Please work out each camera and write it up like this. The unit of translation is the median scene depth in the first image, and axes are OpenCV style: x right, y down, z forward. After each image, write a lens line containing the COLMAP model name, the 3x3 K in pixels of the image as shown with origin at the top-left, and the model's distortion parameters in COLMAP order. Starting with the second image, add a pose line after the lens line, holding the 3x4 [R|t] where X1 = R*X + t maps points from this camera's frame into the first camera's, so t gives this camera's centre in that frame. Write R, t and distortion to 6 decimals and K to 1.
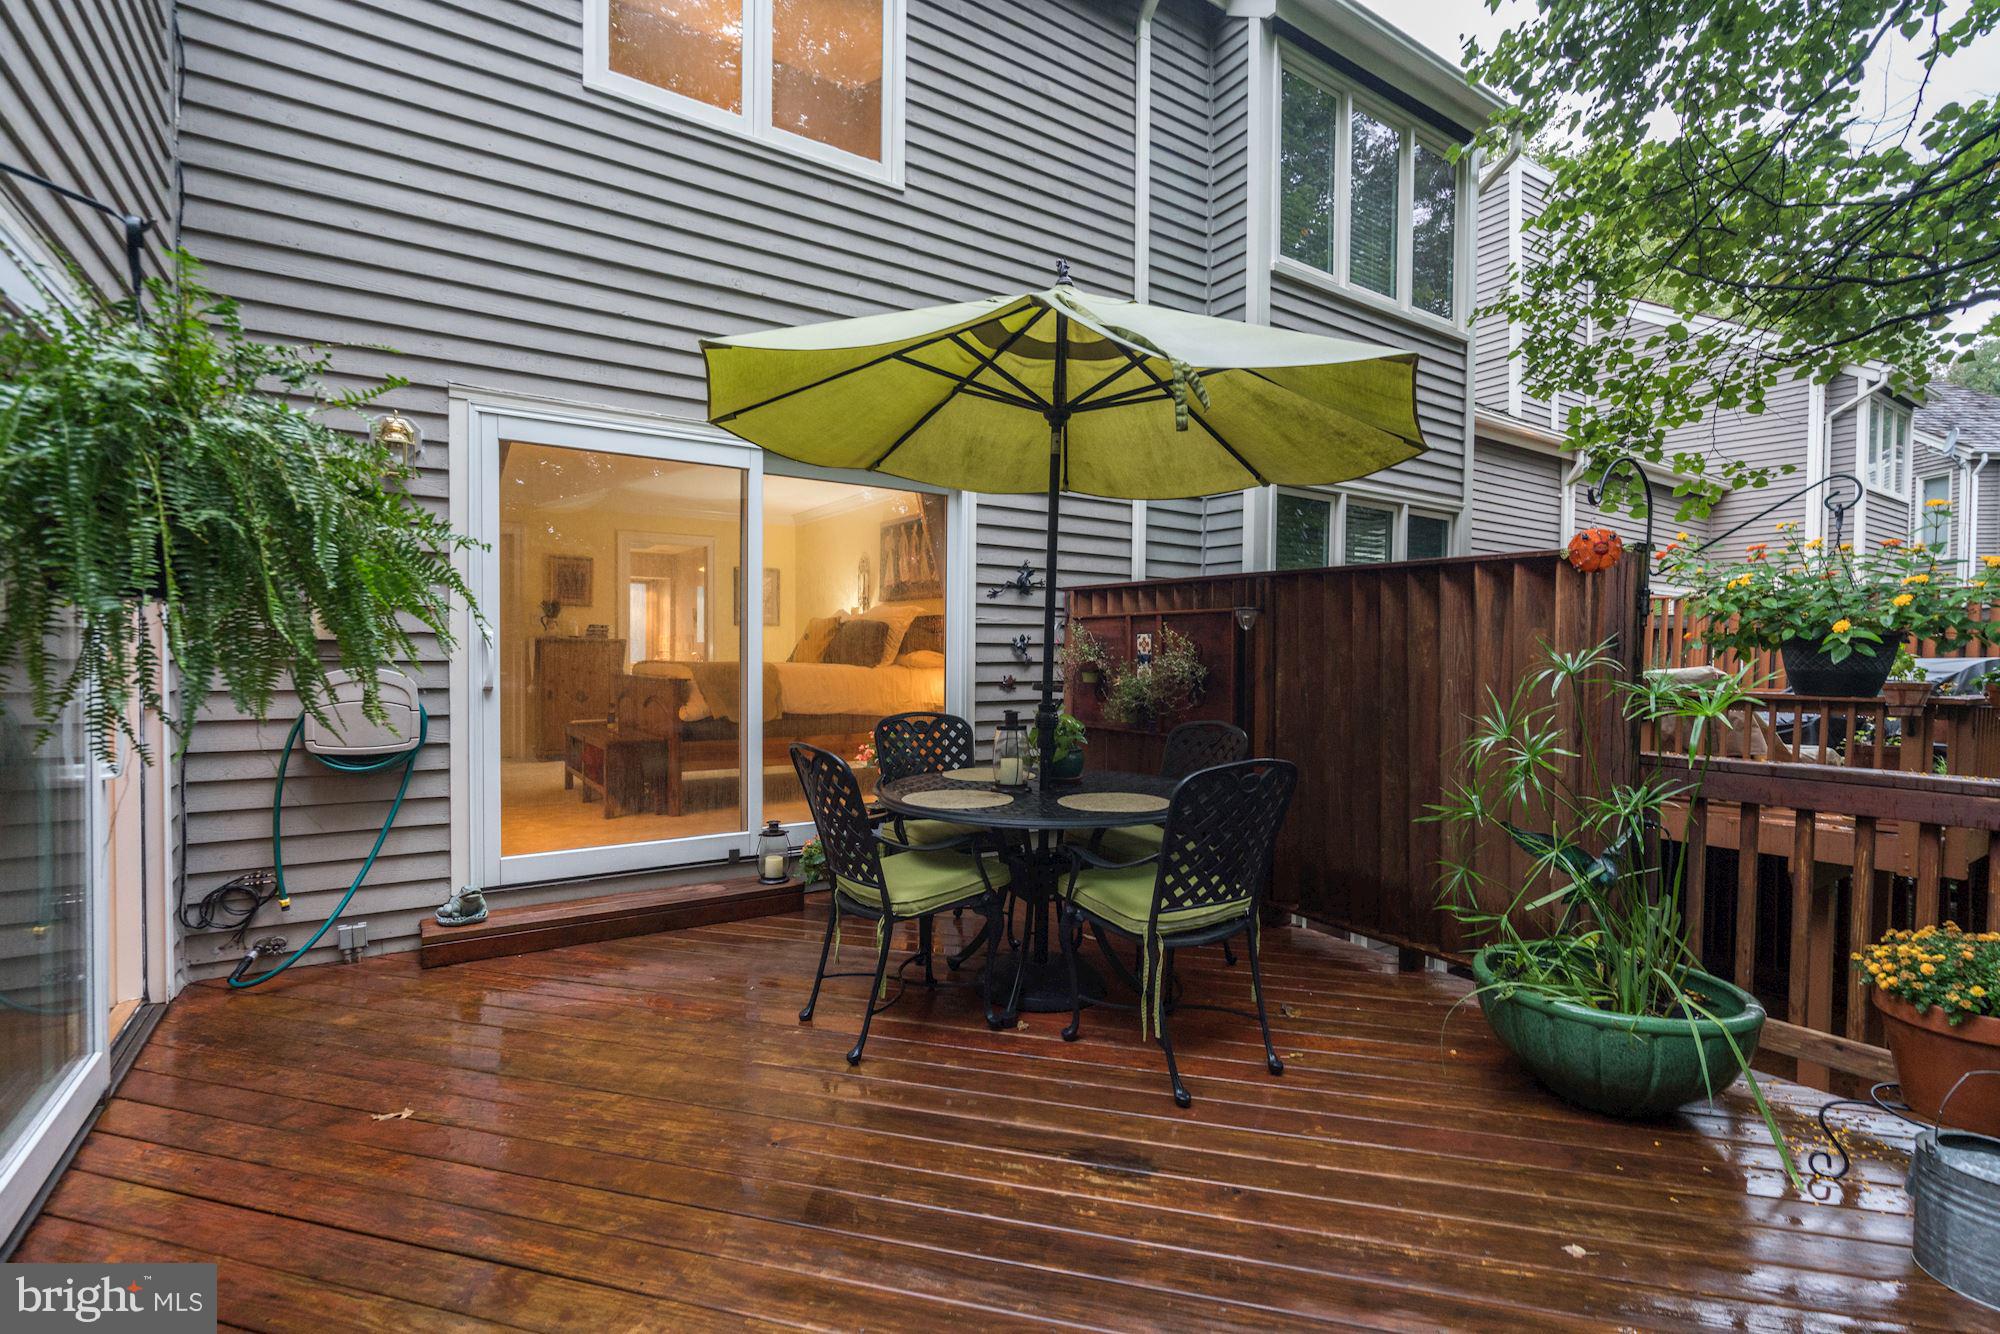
lens RADIAL K [[916.0, 0, 1007.1], [0, 916.0, 672.1], [0, 0, 1]] dist [-0.029305, 0.005191]
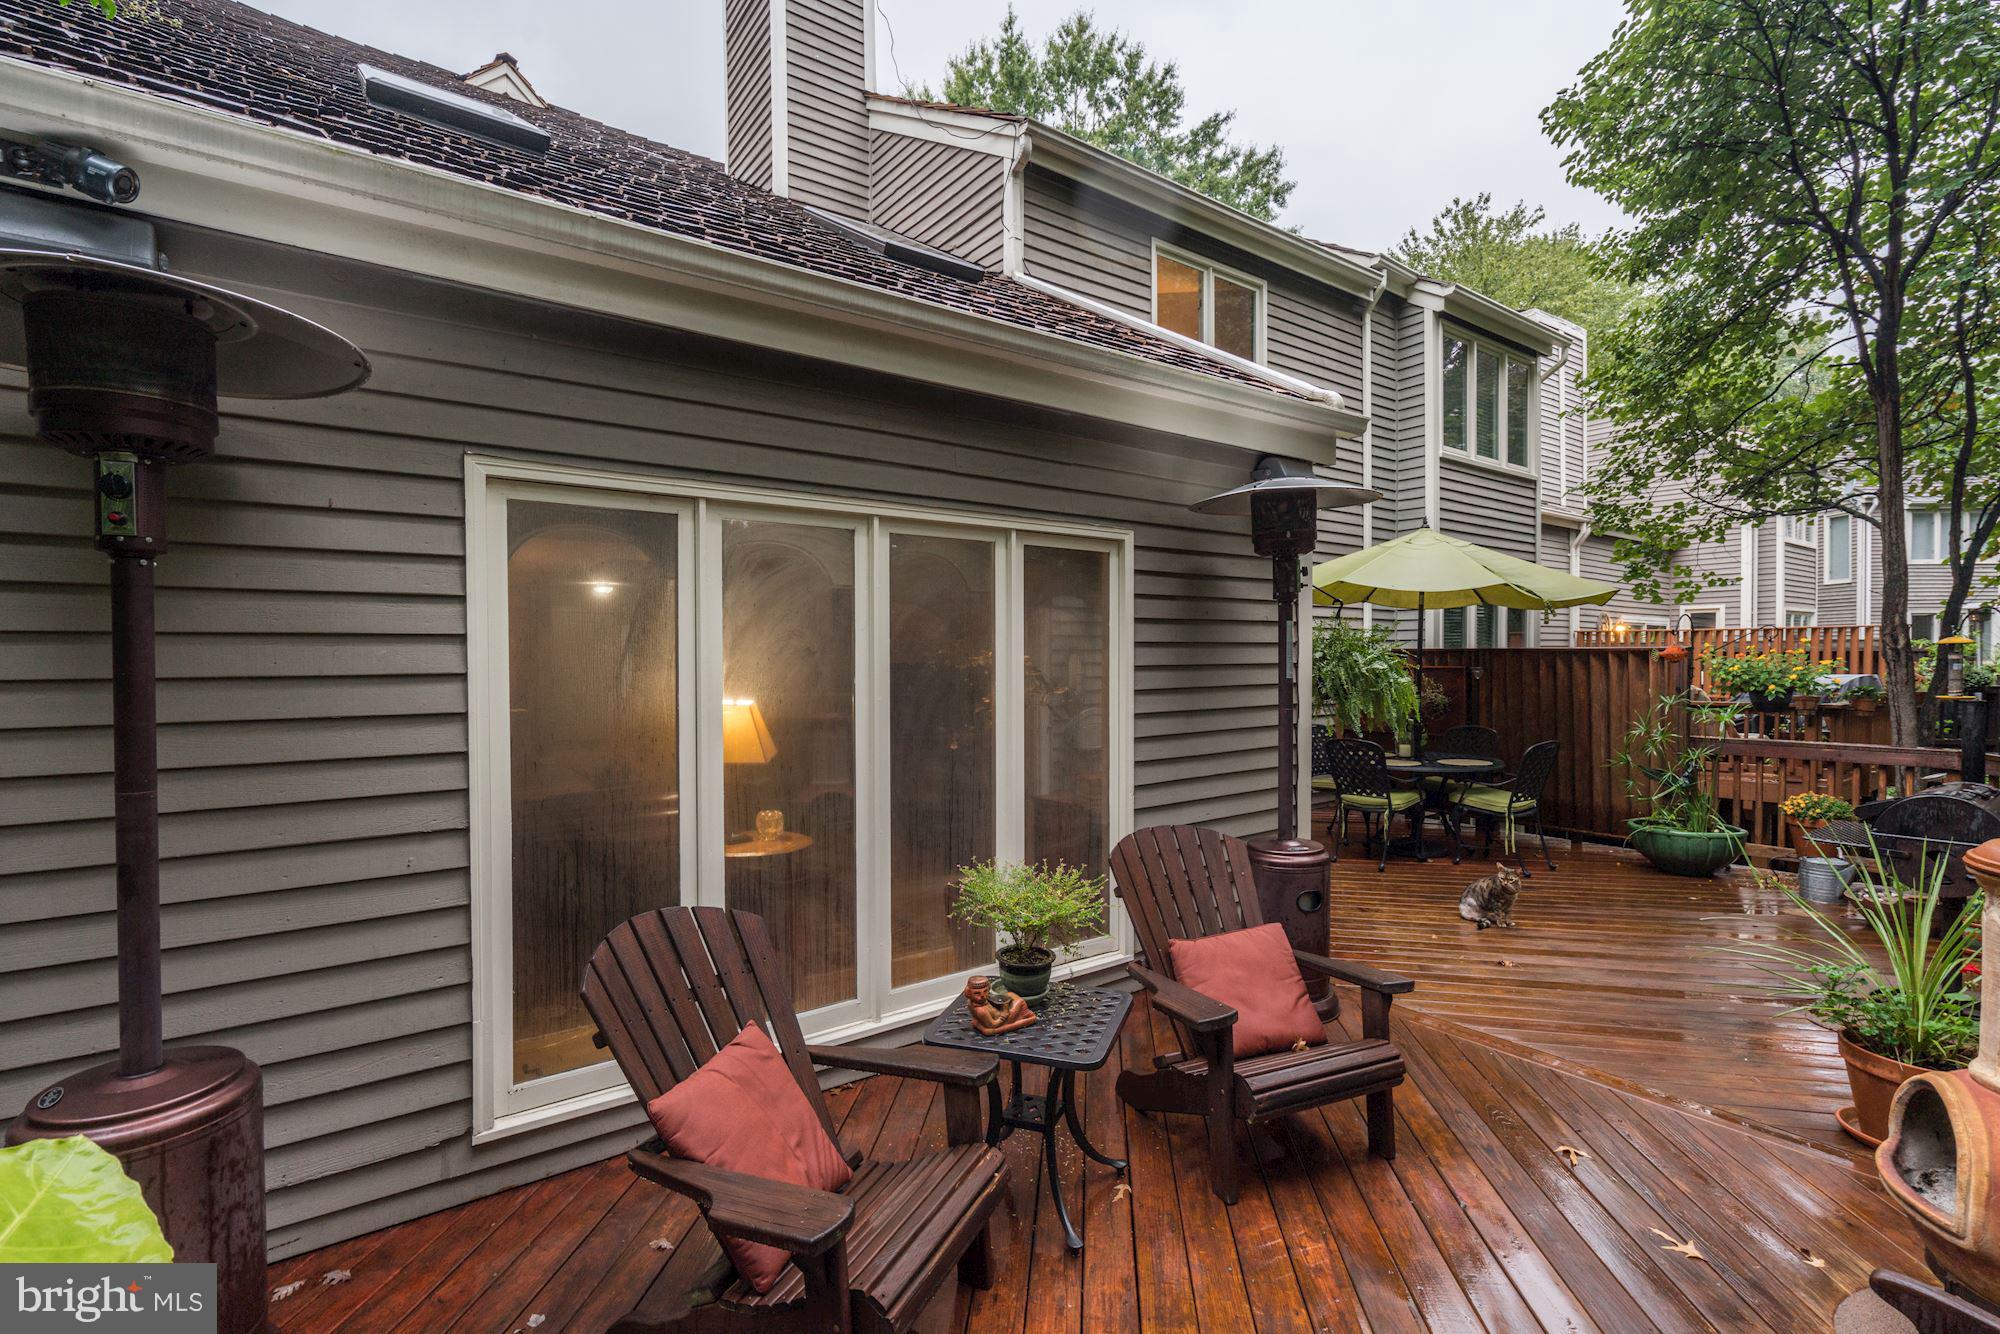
lens RADIAL K [[916.0, 0, 993.8], [0, 916.0, 662.6], [0, 0, 1]] dist [-0.029305, 0.005191]
pose [[0.999174, -0.015421, 0.037586, -0.696478], [0.015963, 0.999772, -0.014164, -0.057032], [-0.037359, 0.014753, 0.999193, -0.746489]]
